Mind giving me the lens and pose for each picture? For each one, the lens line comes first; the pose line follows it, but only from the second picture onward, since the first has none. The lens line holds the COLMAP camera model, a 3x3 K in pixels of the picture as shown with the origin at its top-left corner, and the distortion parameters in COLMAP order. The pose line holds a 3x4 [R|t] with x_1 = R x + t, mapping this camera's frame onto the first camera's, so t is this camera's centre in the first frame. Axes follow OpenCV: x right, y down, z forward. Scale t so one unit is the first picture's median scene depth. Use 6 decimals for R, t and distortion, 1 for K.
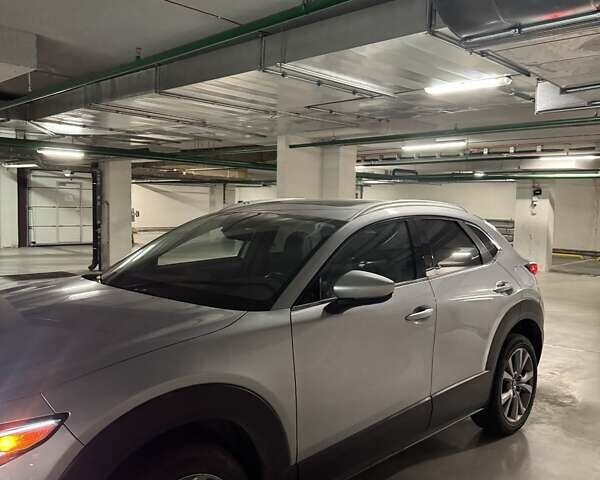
lens RADIAL K [[565.4, 0, 300.0], [0, 565.4, 240.0], [0, 0, 1]] dist [0.160294, -0.339299]
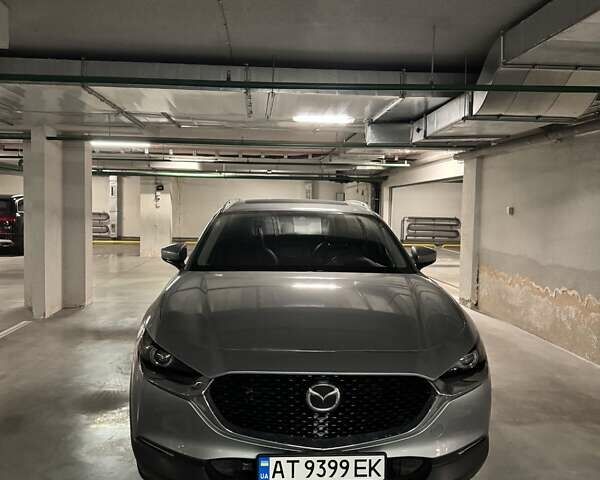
lens RADIAL K [[565.4, 0, 300.0], [0, 565.4, 240.0], [0, 0, 1]] dist [0.160294, -0.339299]
pose [[0.665236, -0.056859, 0.744465, -0.315408], [0.046167, 0.998321, 0.034993, -0.007660], [-0.745204, 0.011091, 0.666744, 0.040242]]
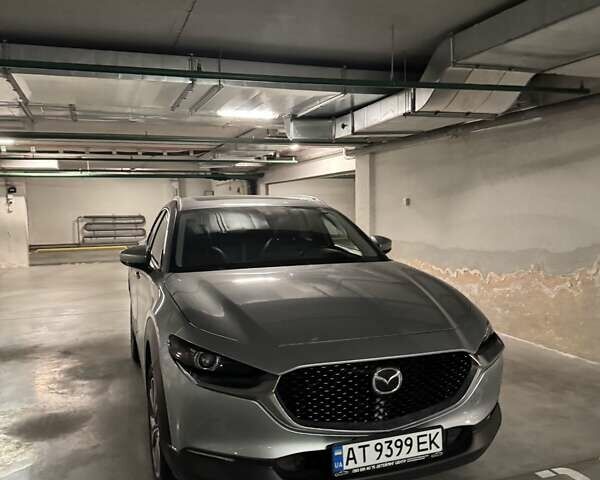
lens RADIAL K [[566.5, 0, 307.8], [0, 566.5, 243.6], [0, 0, 1]] dist [0.157903, -0.339741]
pose [[0.428106, -0.093552, 0.898873, -0.360814], [0.085001, 0.994387, 0.063010, -0.010214], [-0.899722, 0.049430, 0.433655, 0.105741]]
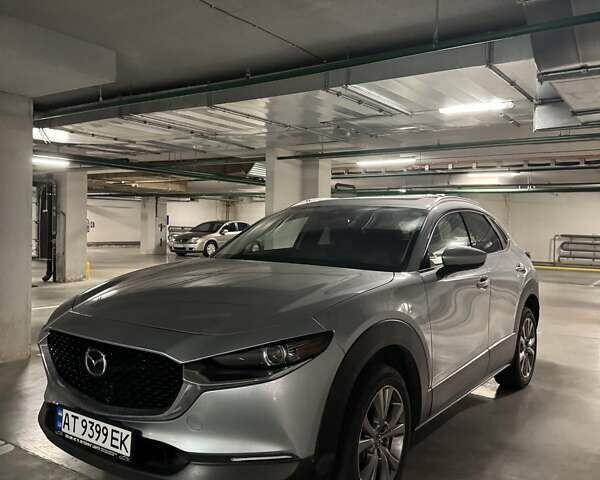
lens RADIAL K [[567.0, 0, 288.8], [0, 567.0, 238.8], [0, 0, 1]] dist [0.152135, -0.309484]
pose [[0.988223, -0.004439, 0.152955, -0.114527], [0.009654, 0.999396, -0.033371, 0.019152], [-0.152715, 0.034454, 0.987670, -0.057155]]
